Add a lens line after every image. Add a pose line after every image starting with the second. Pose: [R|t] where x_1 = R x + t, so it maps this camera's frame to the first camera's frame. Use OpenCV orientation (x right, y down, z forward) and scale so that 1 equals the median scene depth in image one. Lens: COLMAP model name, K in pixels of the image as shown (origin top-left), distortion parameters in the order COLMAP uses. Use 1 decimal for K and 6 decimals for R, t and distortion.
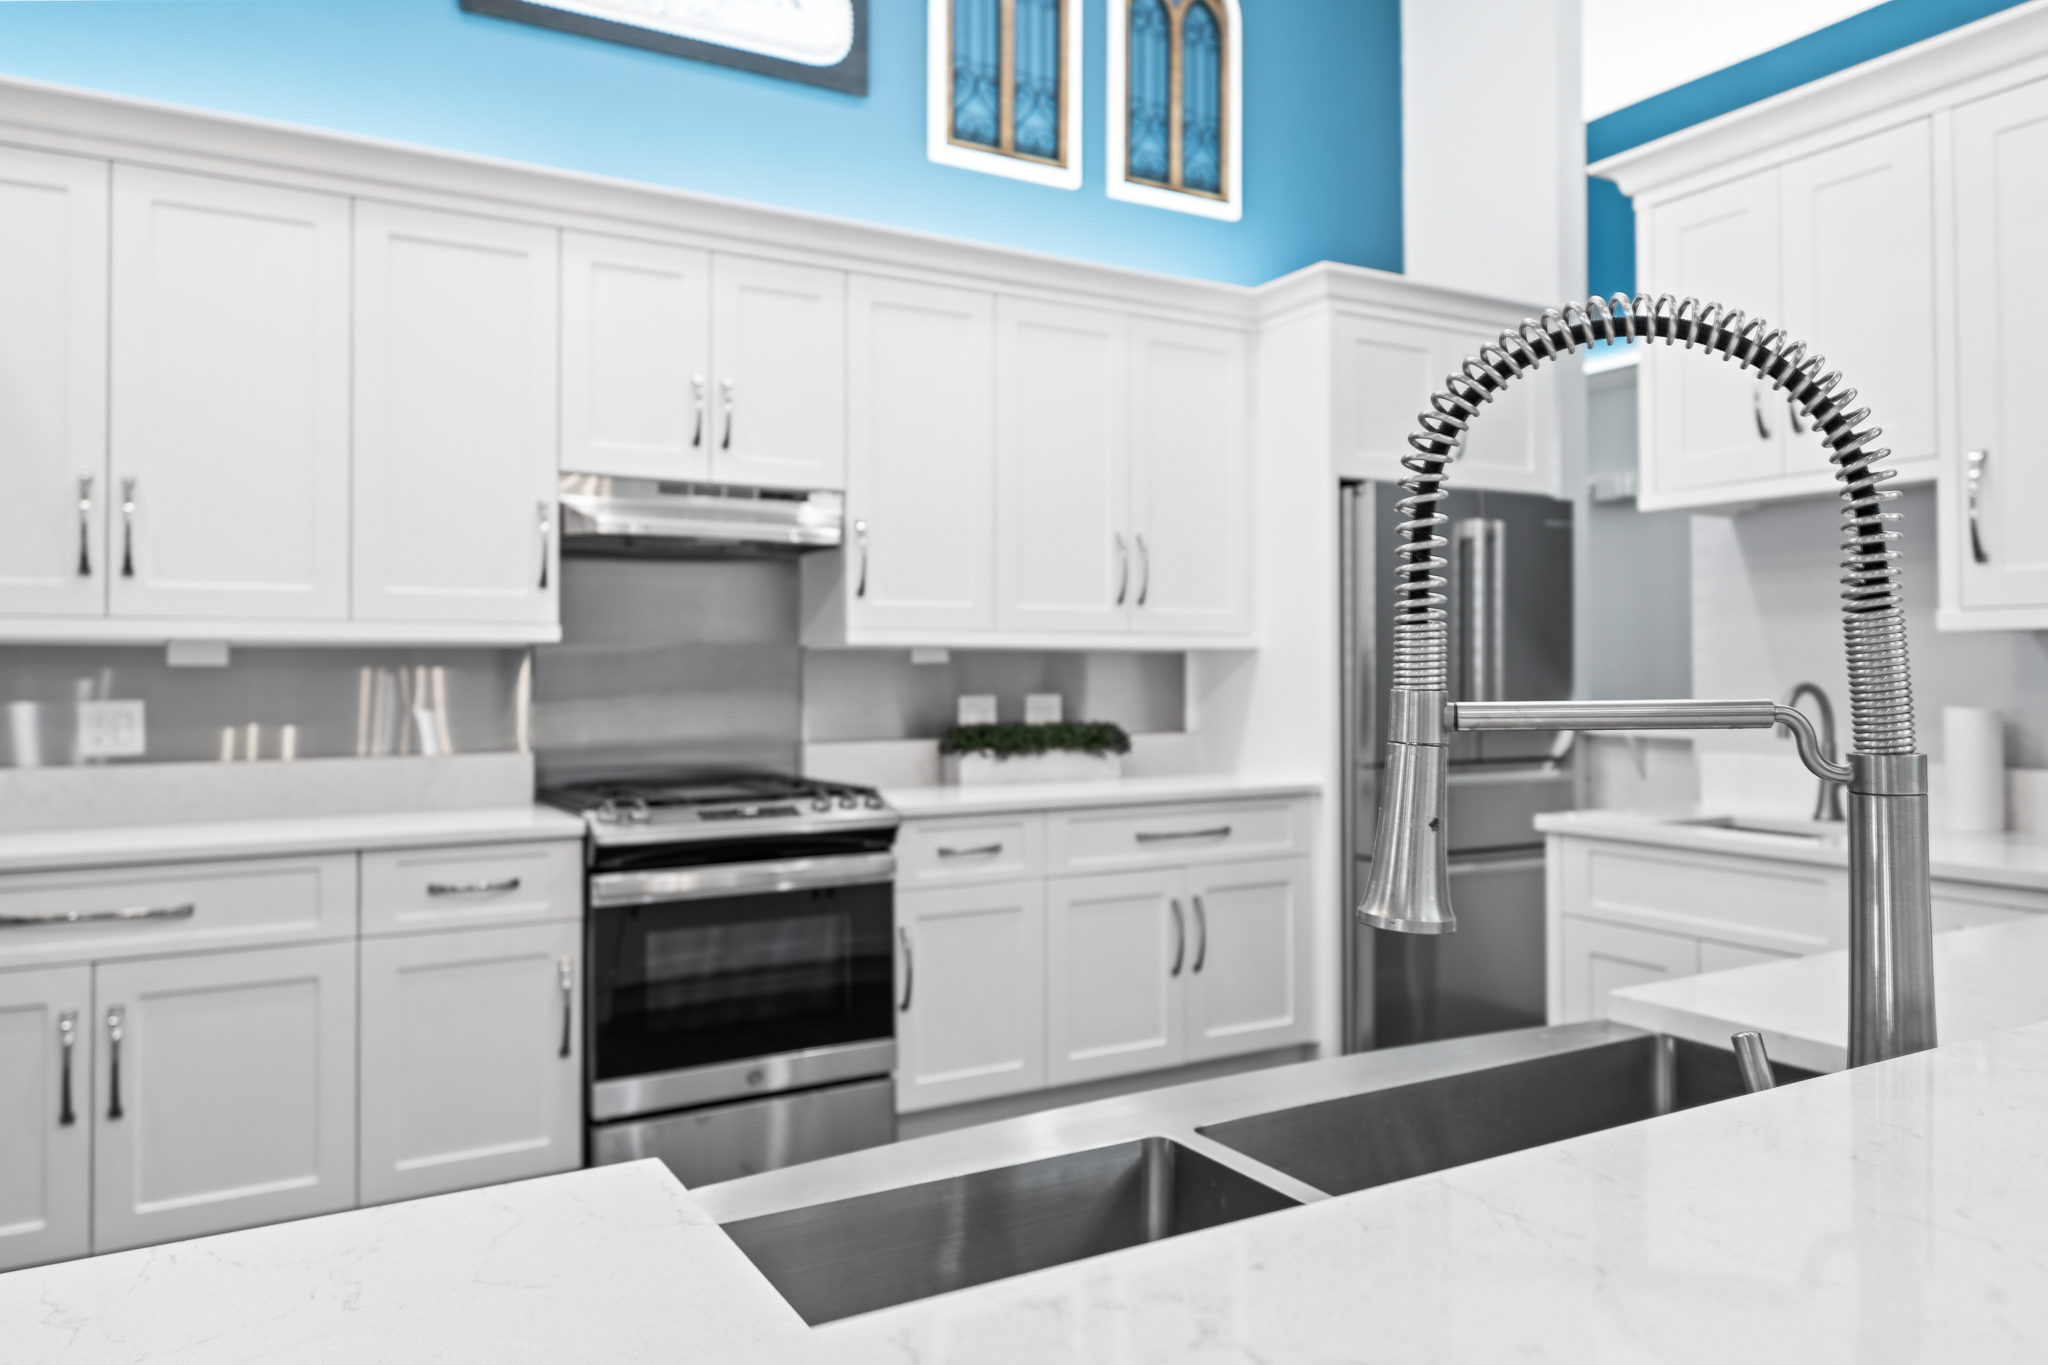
lens RADIAL K [[1382.4, 0, 1028.2], [0, 1382.4, 668.1], [0, 0, 1]] dist [-0.003961, -0.001269]
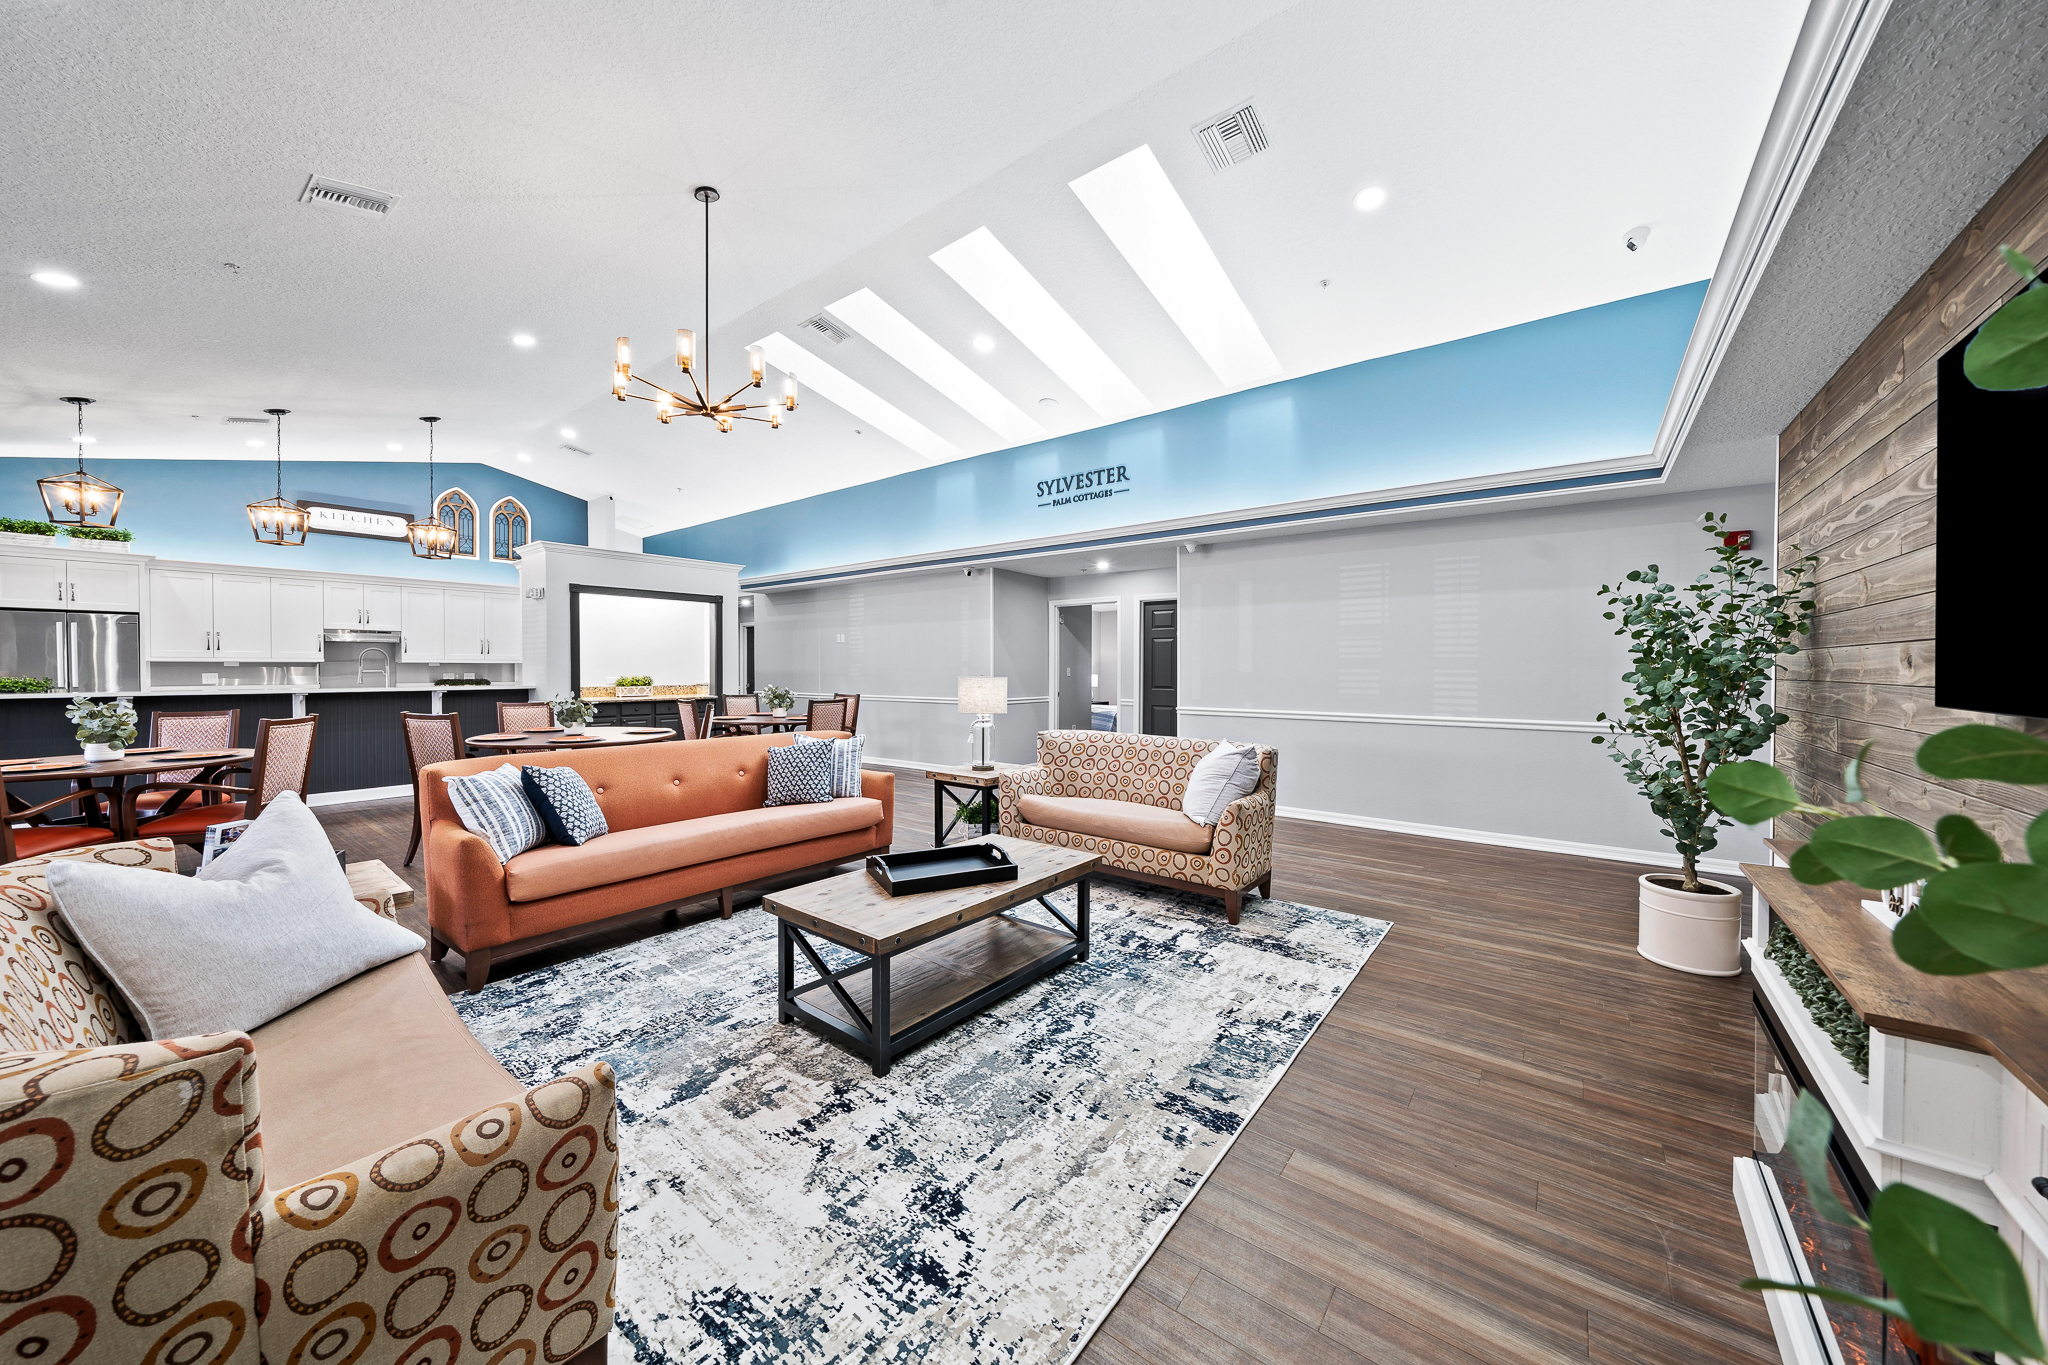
lens RADIAL K [[708.3, 0, 1016.8], [0, 708.3, 677.1], [0, 0, 1]] dist [-0.007084, -0.000048]
pose [[0.927400, -0.004949, 0.374038, 0.888100], [-0.000074, 0.999910, 0.013412, 0.002875], [-0.374070, -0.012466, 0.927317, -1.985653]]
